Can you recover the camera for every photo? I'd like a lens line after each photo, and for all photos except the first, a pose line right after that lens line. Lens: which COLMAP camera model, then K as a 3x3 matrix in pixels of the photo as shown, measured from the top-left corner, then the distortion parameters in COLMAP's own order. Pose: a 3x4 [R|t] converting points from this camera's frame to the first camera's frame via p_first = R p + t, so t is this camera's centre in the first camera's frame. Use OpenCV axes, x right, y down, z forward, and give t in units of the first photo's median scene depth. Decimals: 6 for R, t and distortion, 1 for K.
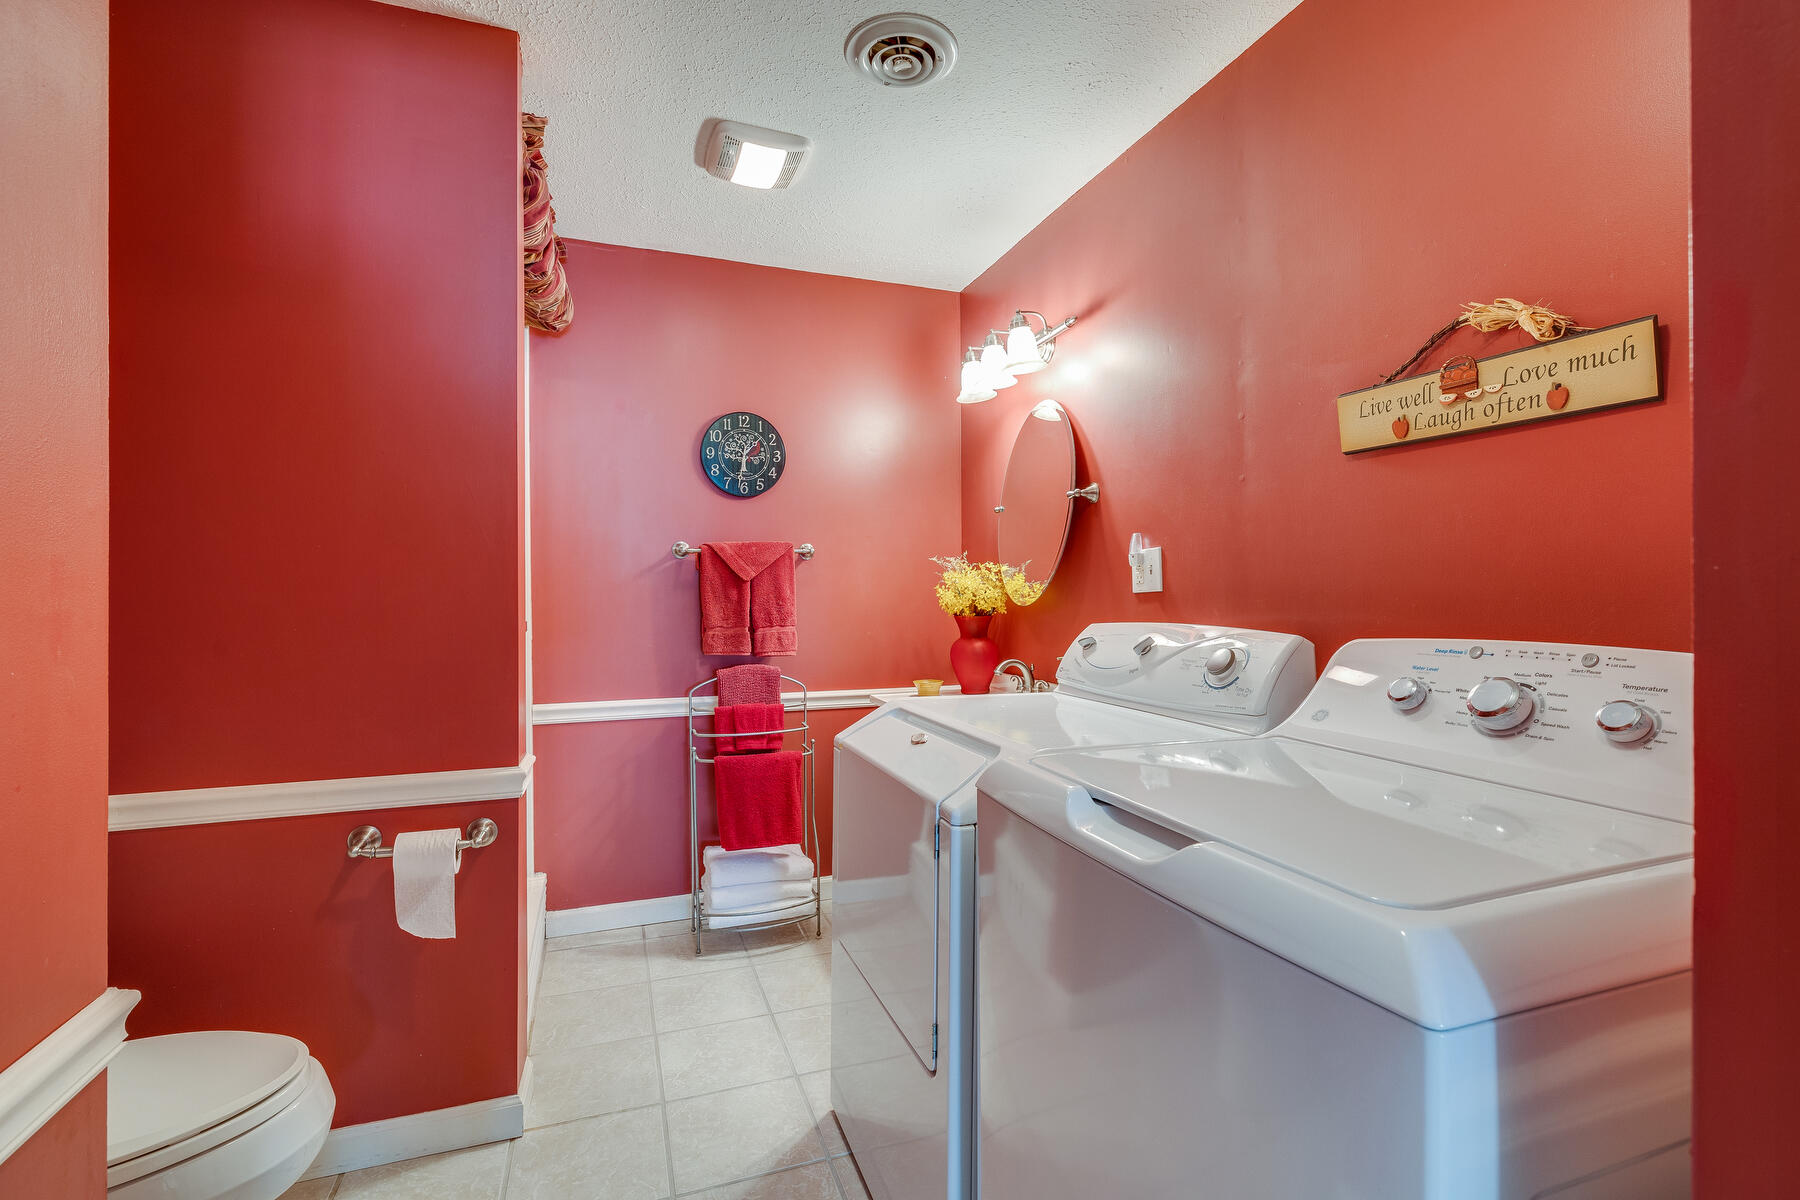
lens RADIAL K [[807.9, 0, 900.5], [0, 807.9, 589.2], [0, 0, 1]] dist [-0.000805, -0.000066]
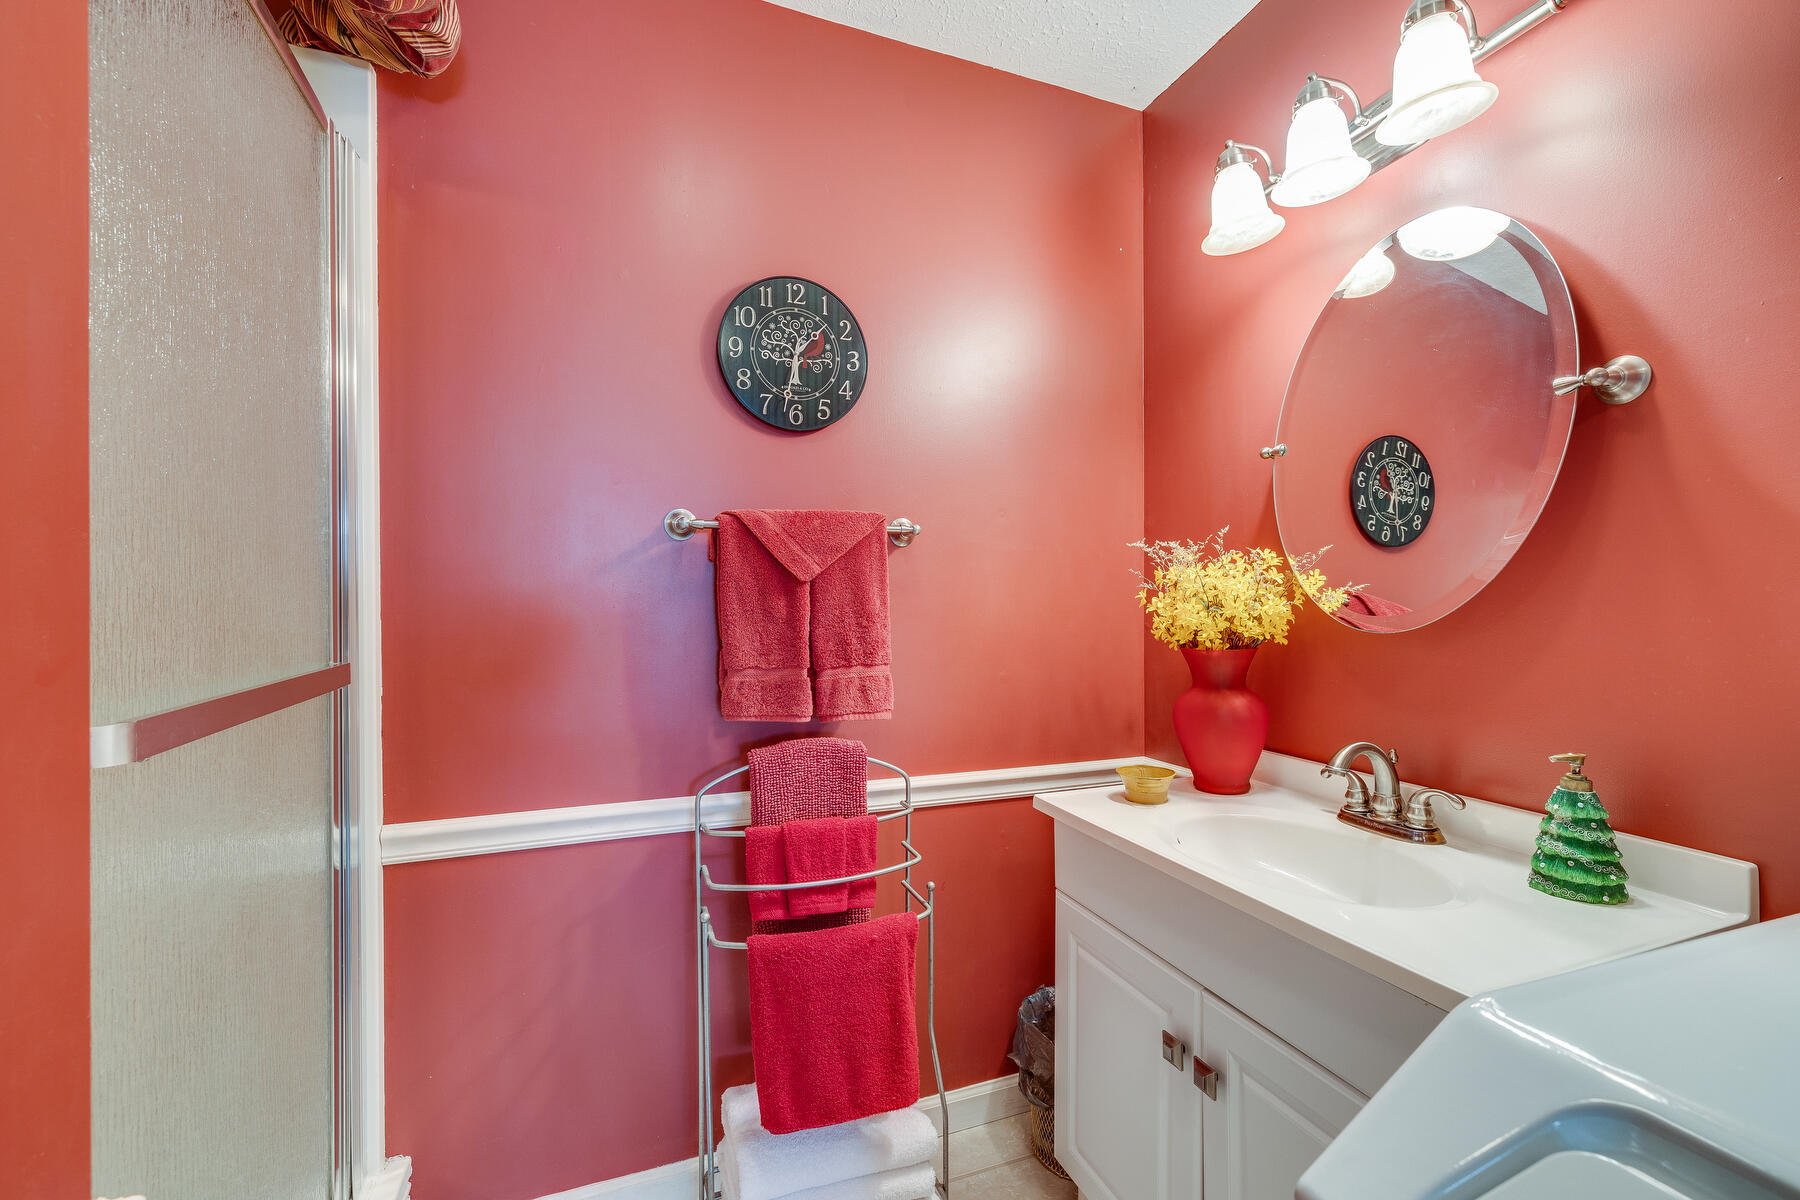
lens RADIAL K [[736.2, 0, 900.0], [0, 736.2, 600.0], [0, 0, 1]] dist [0.001672, -0.000055]
pose [[0.999752, 0.004141, 0.021893, -0.136472], [-0.004224, 0.999984, 0.003728, -0.000373], [-0.021877, -0.003819, 0.999753, 0.507355]]
